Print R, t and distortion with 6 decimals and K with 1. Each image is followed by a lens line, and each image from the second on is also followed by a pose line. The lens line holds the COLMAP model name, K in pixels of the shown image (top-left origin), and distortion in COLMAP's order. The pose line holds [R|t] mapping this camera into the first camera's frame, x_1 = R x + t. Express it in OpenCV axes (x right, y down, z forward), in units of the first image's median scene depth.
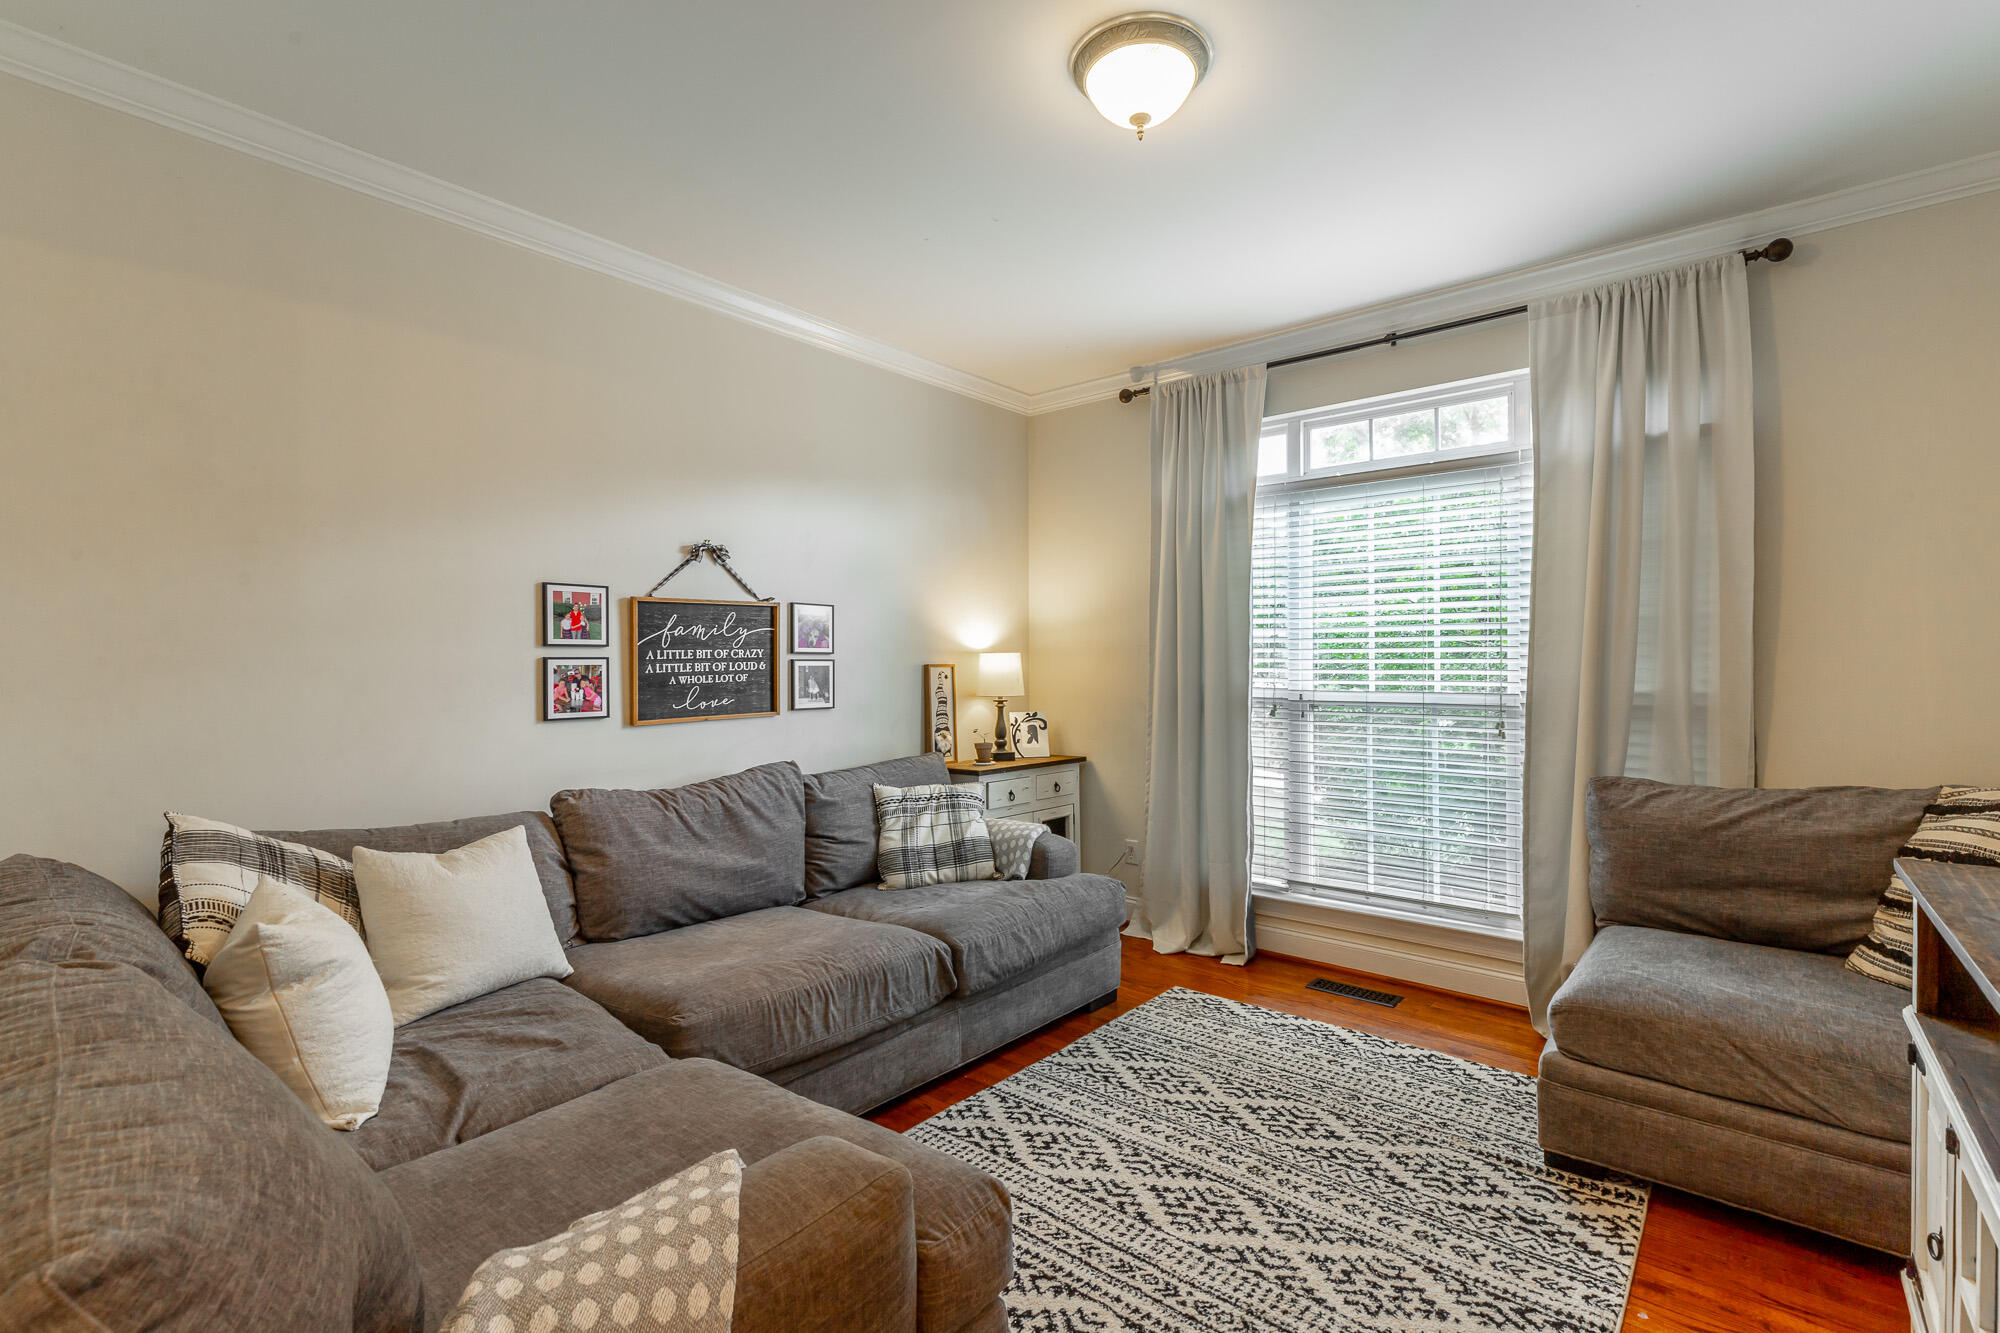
lens RADIAL K [[896.7, 0, 1020.2], [0, 896.7, 660.8], [0, 0, 1]] dist [0.011259, 0.000057]
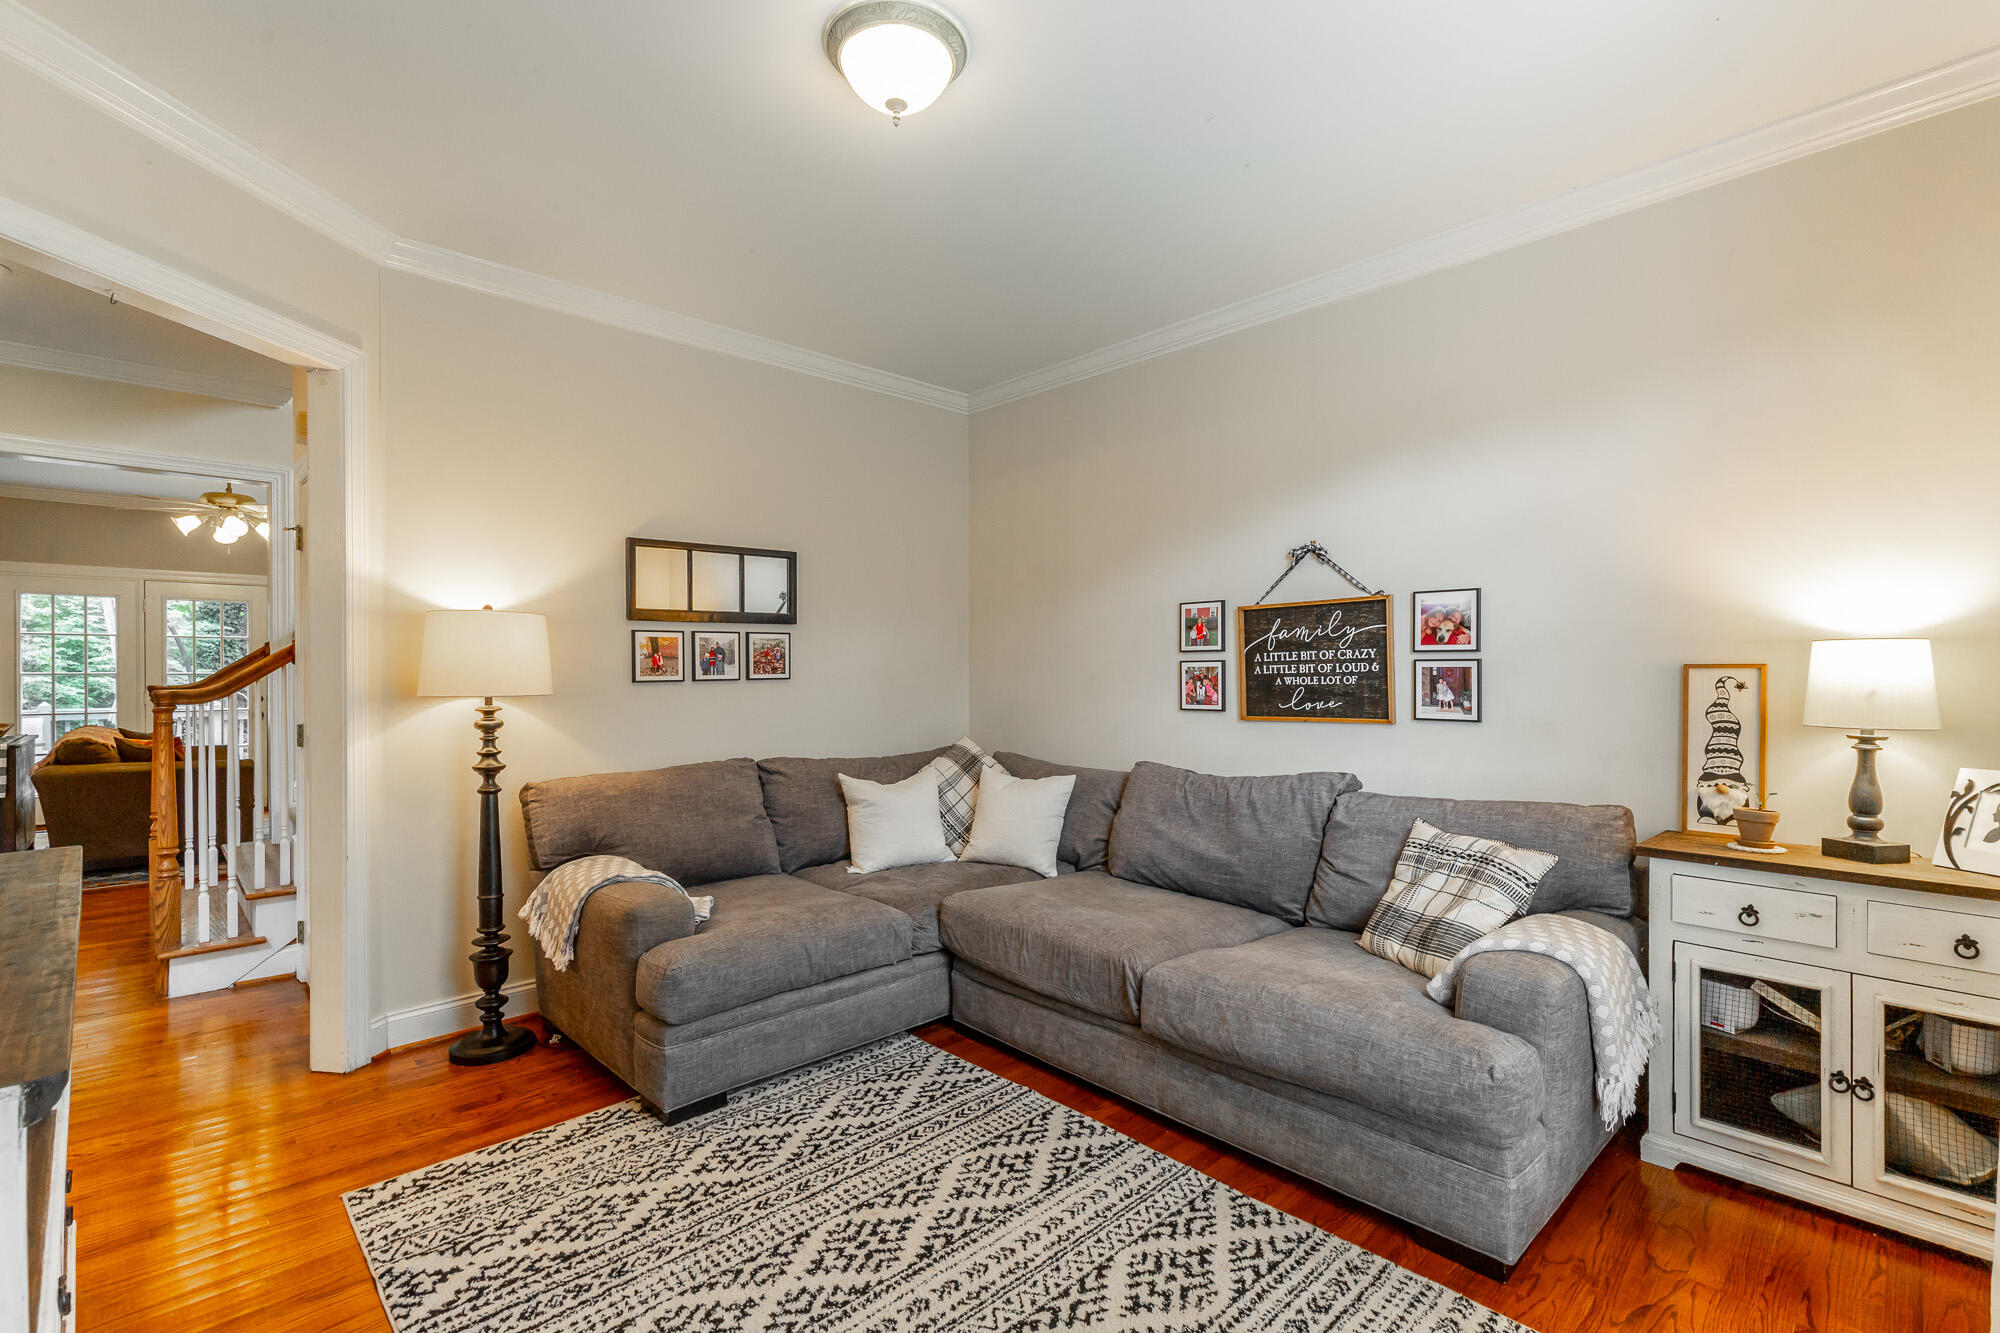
lens RADIAL K [[907.3, 0, 1000.0], [0, 907.3, 666.5], [0, 0, 1]] dist [0.010164, -0.000199]
pose [[-0.112903, -0.002184, -0.993604, 0.798415], [0.006402, 0.999975, -0.002926, 0.006233], [0.993585, -0.006692, -0.112886, 0.885057]]
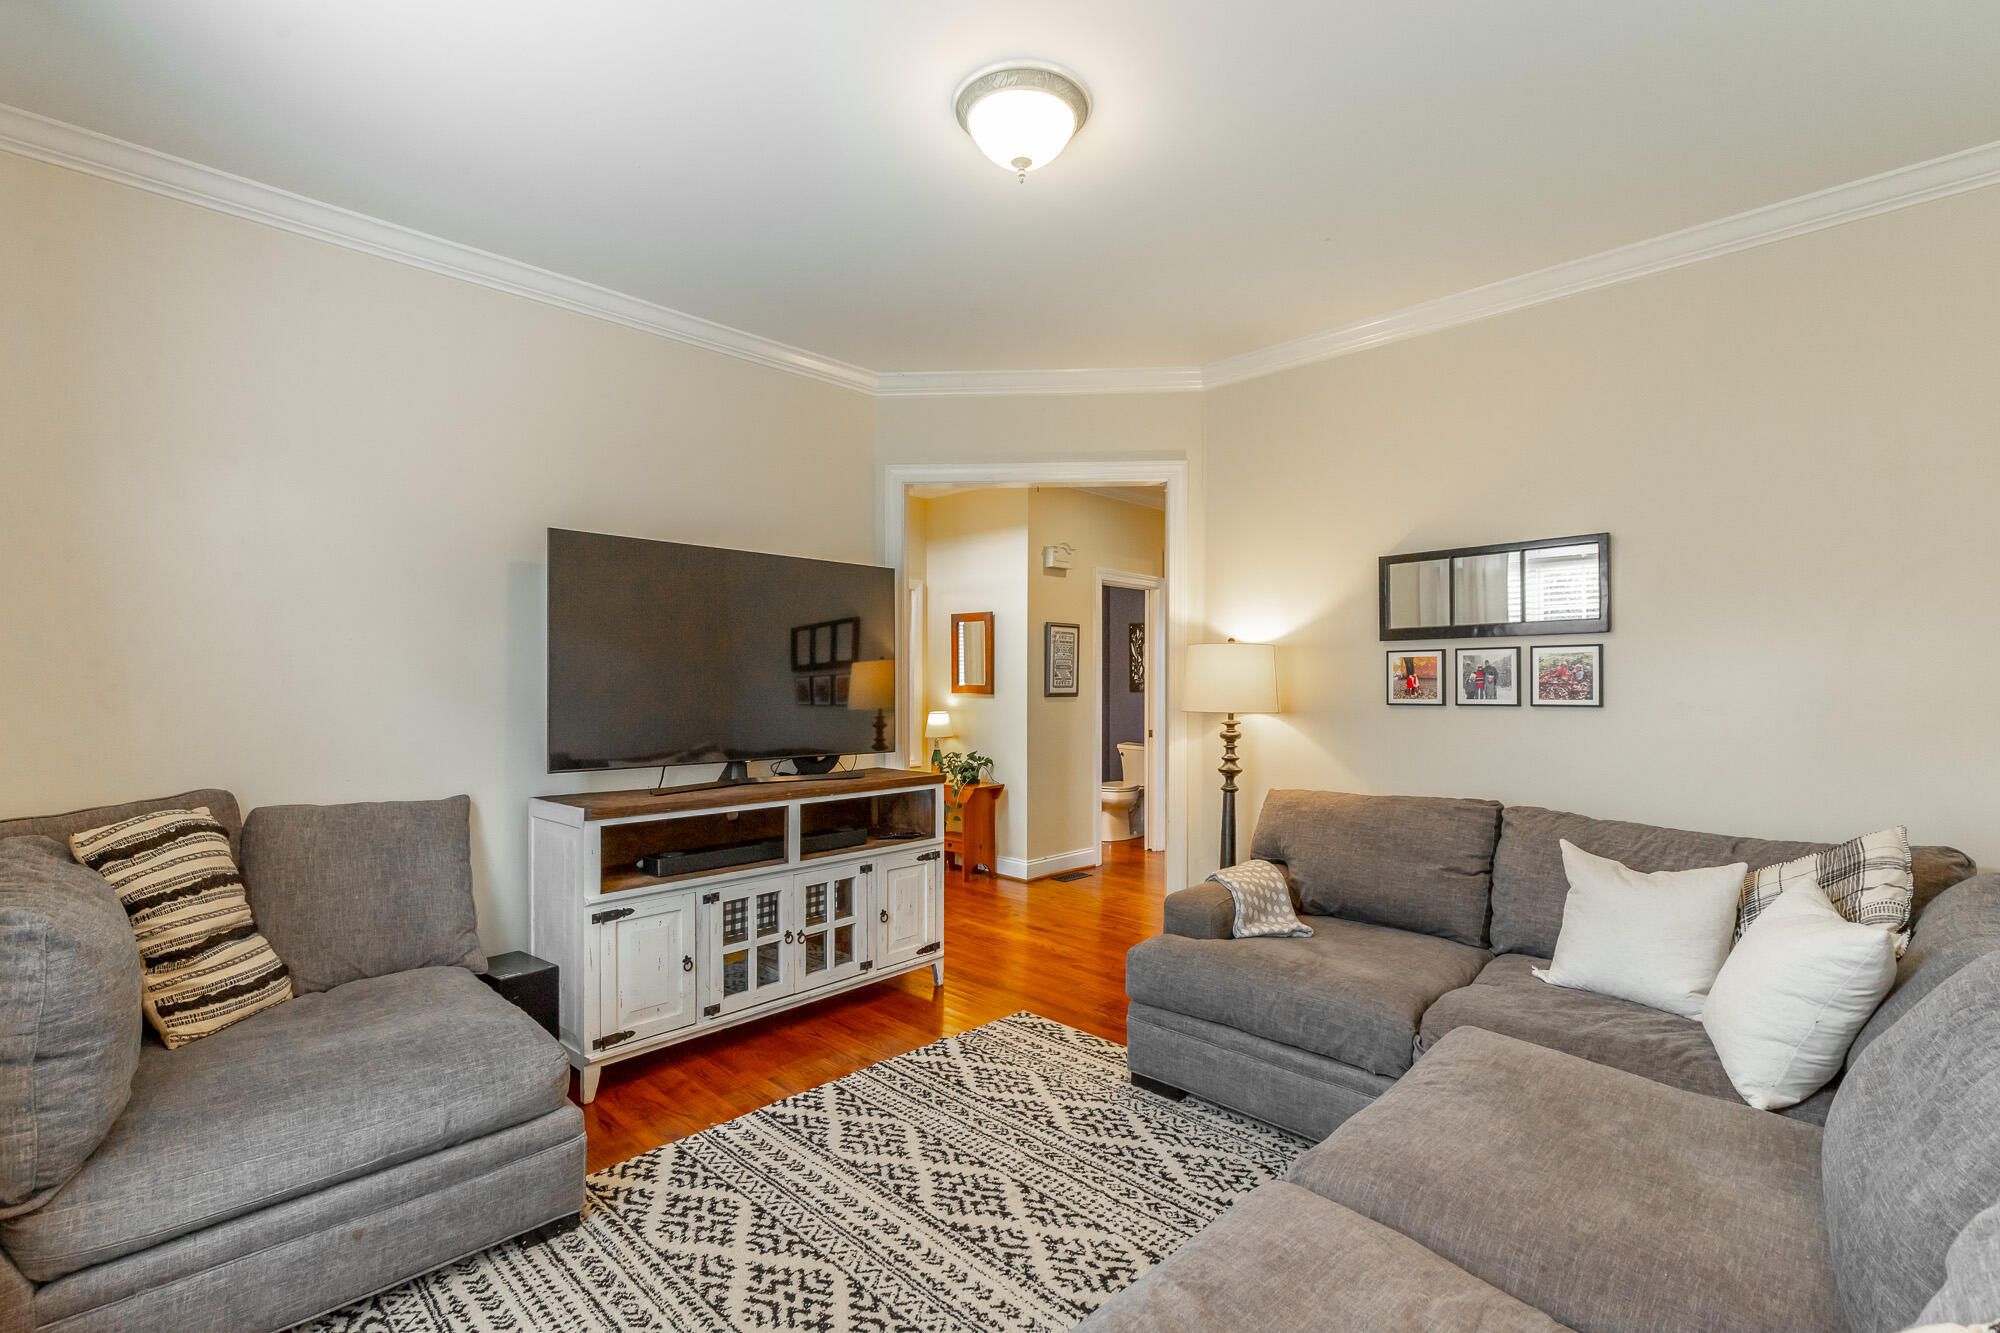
lens RADIAL K [[907.3, 0, 1000.0], [0, 907.3, 666.5], [0, 0, 1]] dist [0.010164, -0.000199]
pose [[-0.996574, 0.001047, 0.082694, 0.050974], [-0.000750, 0.999764, -0.021695, -0.003141], [-0.082697, -0.021683, -0.996339, 1.487684]]
